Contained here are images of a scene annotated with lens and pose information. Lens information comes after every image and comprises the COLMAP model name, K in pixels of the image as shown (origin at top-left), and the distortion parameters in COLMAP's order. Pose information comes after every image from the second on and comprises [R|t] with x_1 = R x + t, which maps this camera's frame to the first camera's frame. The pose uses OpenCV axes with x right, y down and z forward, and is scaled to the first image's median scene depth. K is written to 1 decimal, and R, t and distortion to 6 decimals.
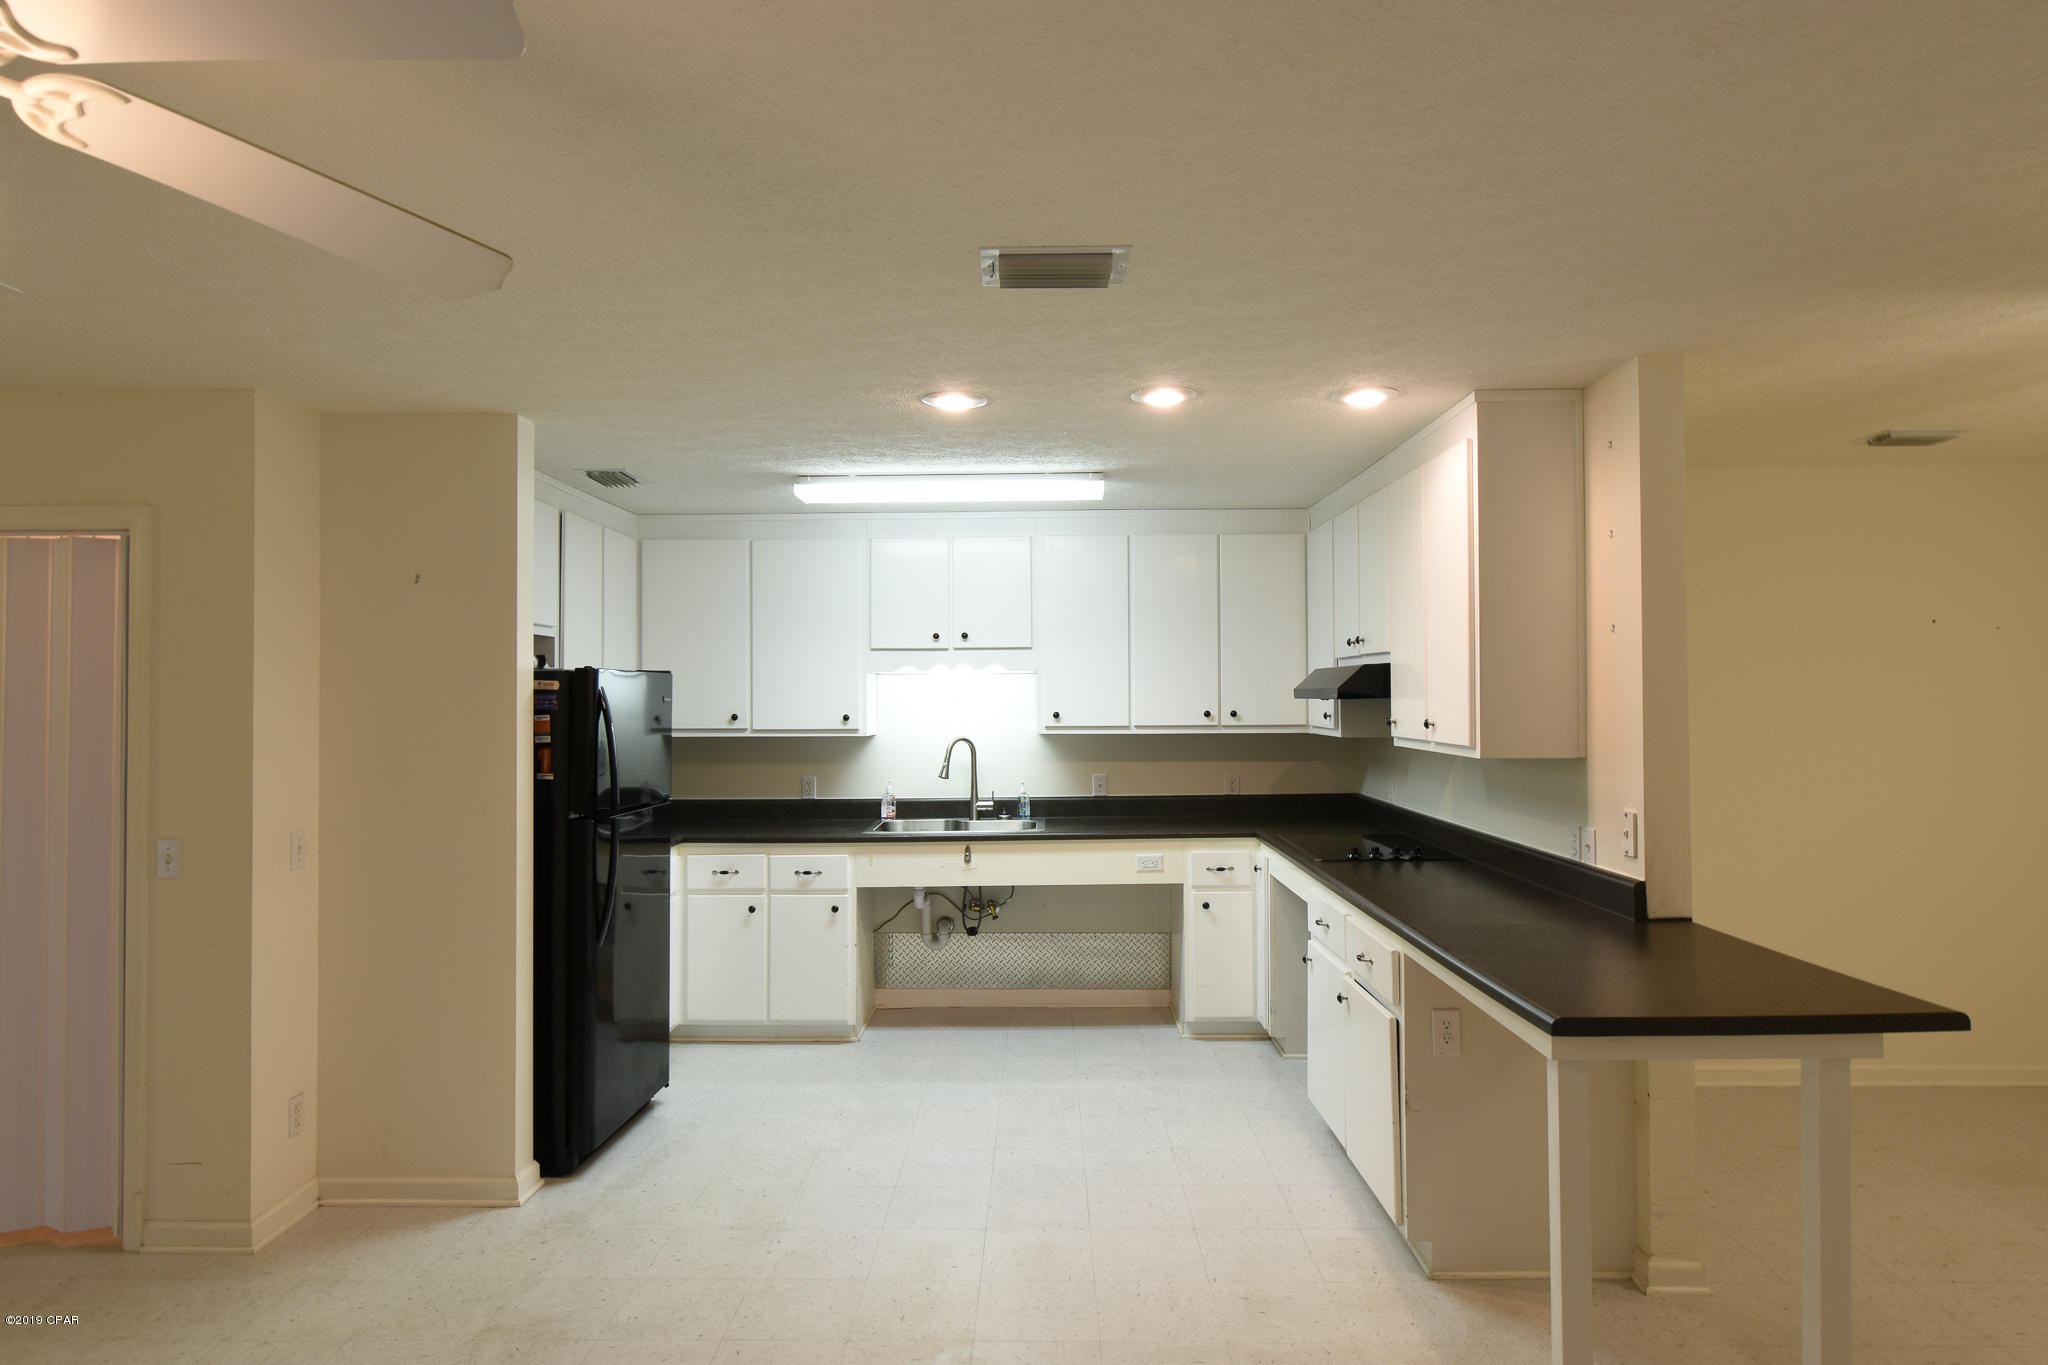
lens RADIAL K [[1178.1, 0, 1024.0], [0, 1178.1, 682.5], [0, 0, 1]] dist [0.000067, 0.000447]
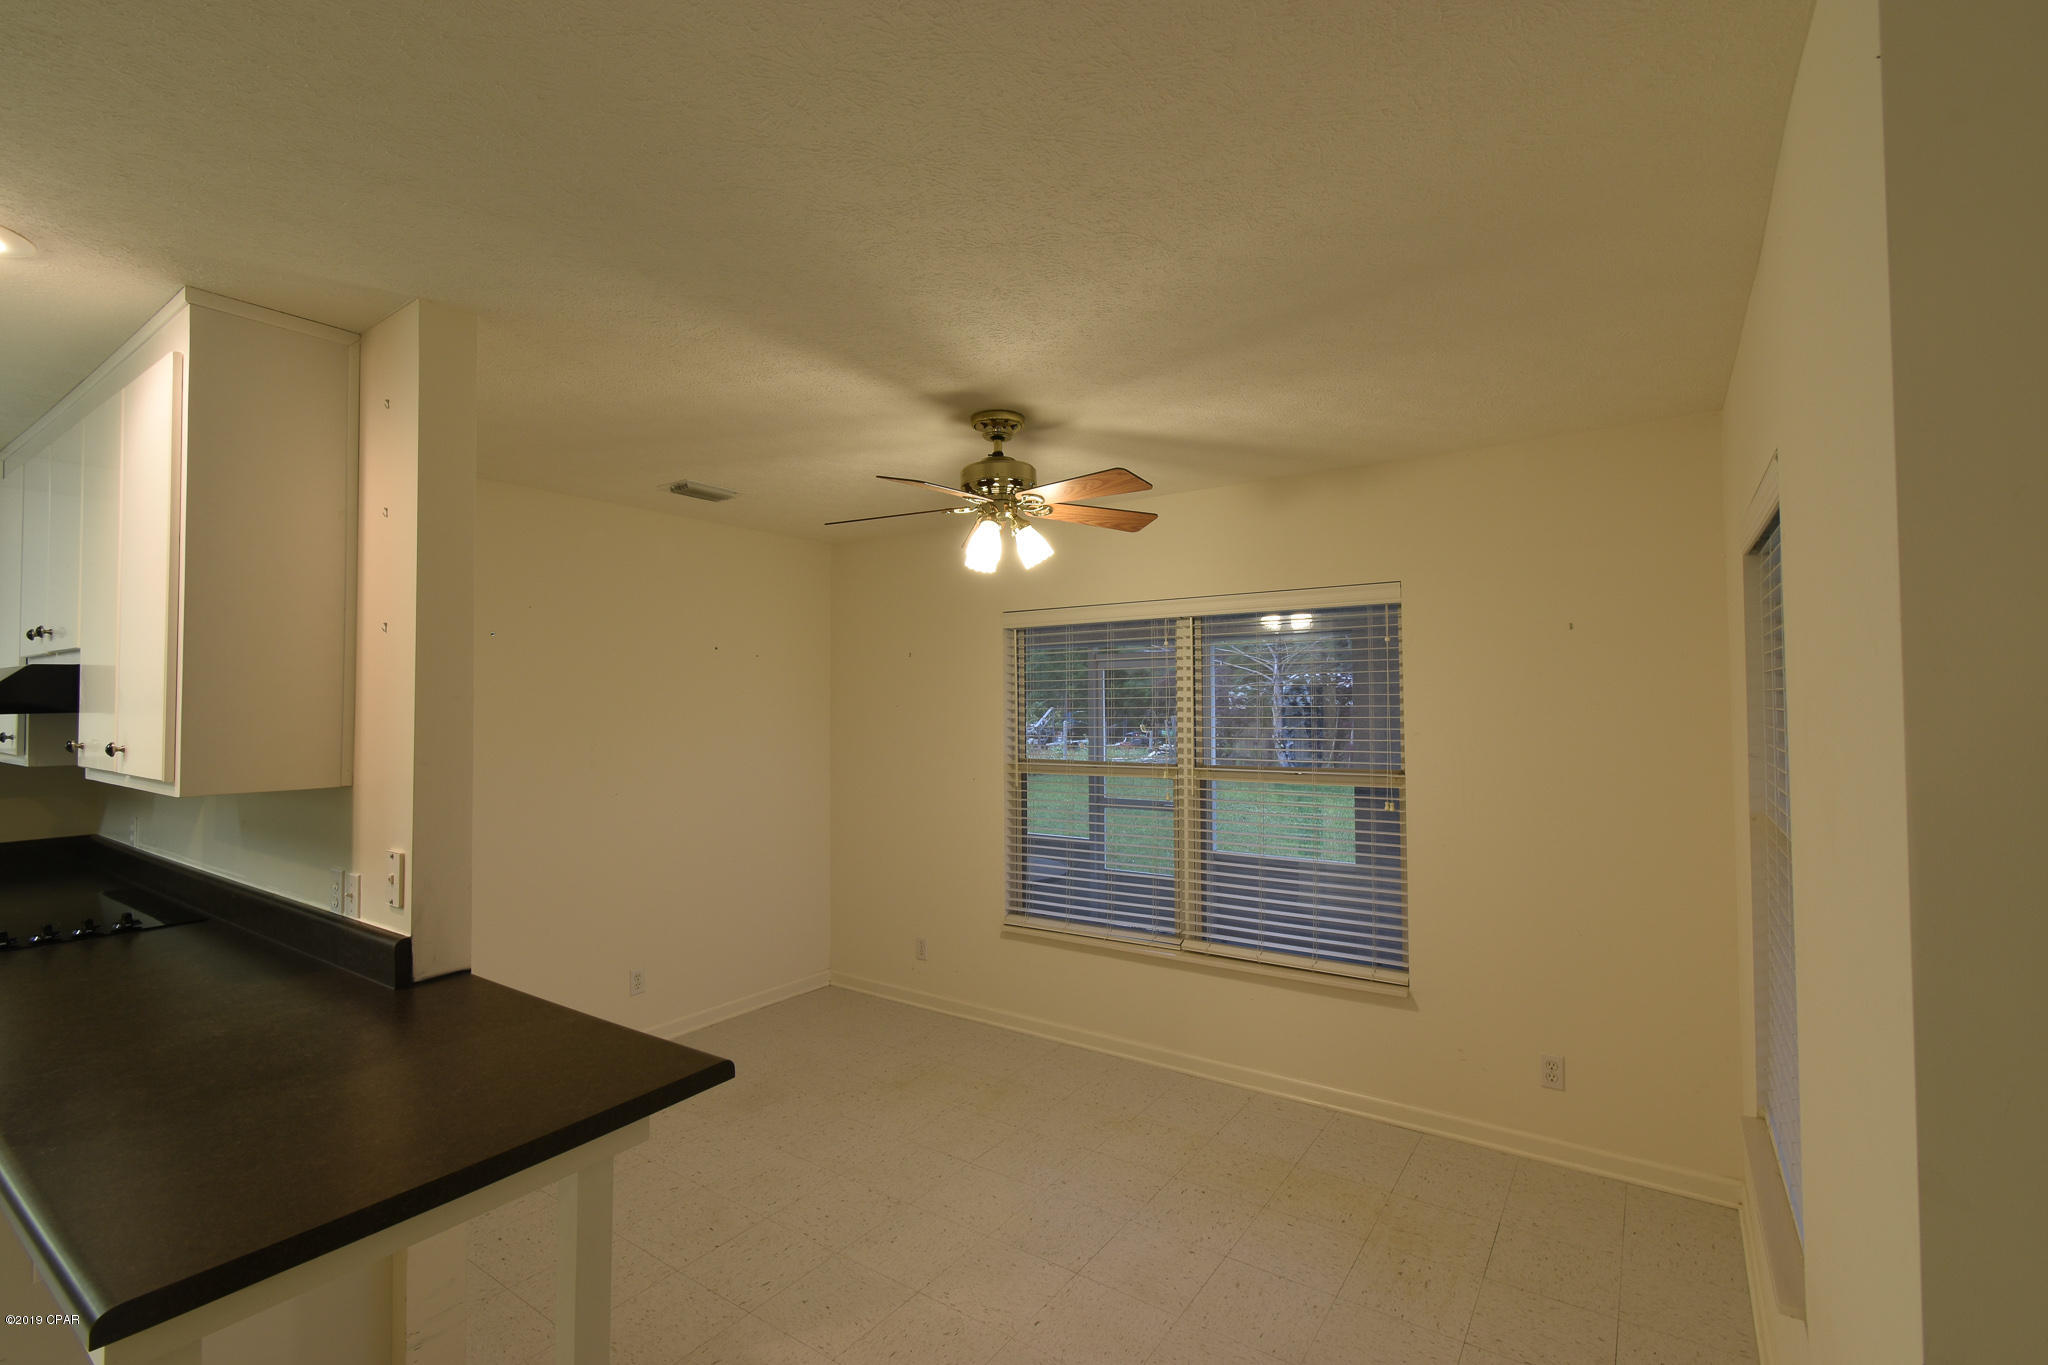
lens RADIAL K [[898.6, 0, 1024.0], [0, 898.6, 682.5], [0, 0, 1]] dist [0.002304, -0.003199]
pose [[0.554287, 0.025399, 0.831938, 0.183592], [-0.010566, 0.999668, -0.023480, 0.001582], [-0.832259, 0.004225, 0.554371, 0.229070]]
